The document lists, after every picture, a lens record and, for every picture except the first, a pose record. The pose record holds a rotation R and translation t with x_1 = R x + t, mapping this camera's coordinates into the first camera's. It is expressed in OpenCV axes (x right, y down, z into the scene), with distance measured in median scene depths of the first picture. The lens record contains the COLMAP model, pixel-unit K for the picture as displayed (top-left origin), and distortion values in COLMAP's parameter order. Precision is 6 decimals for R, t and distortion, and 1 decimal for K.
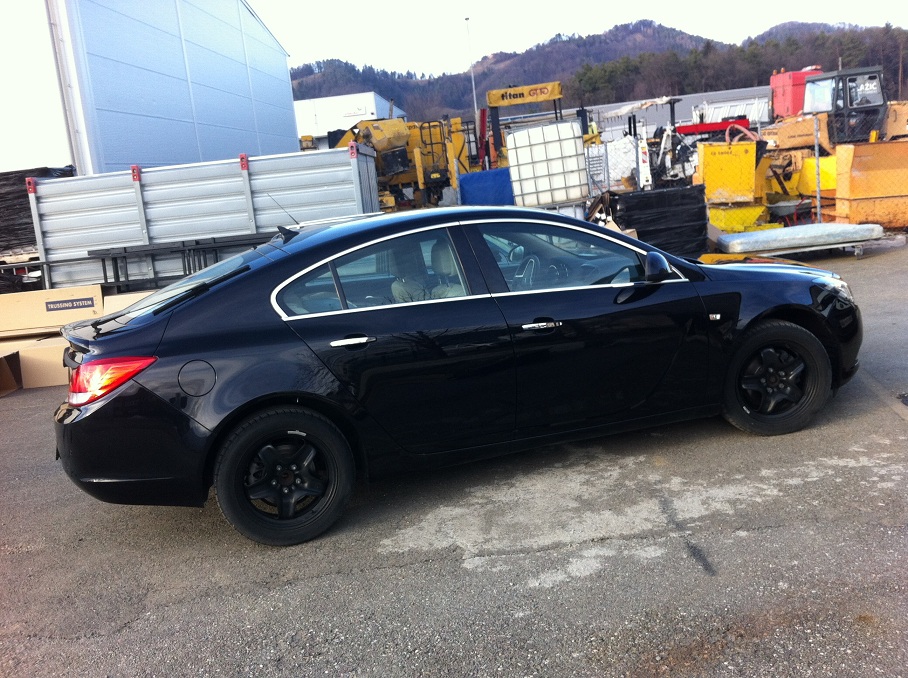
lens RADIAL K [[866.5, 0, 454.0], [0, 866.5, 339.0], [0, 0, 1]] dist [0.130861, -0.433439]
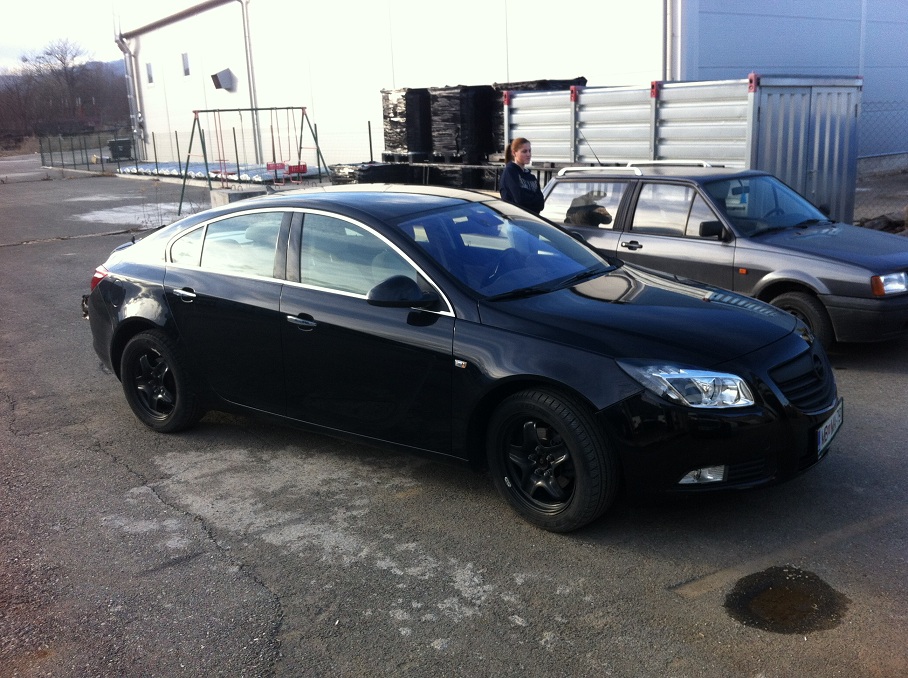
lens RADIAL K [[866.5, 0, 454.0], [0, 866.5, 339.0], [0, 0, 1]] dist [0.130861, -0.433439]
pose [[0.613290, 0.273946, -0.740830, 1.007584], [-0.168944, 0.961718, 0.215768, -0.255032], [0.771578, -0.007169, 0.636094, 0.483978]]
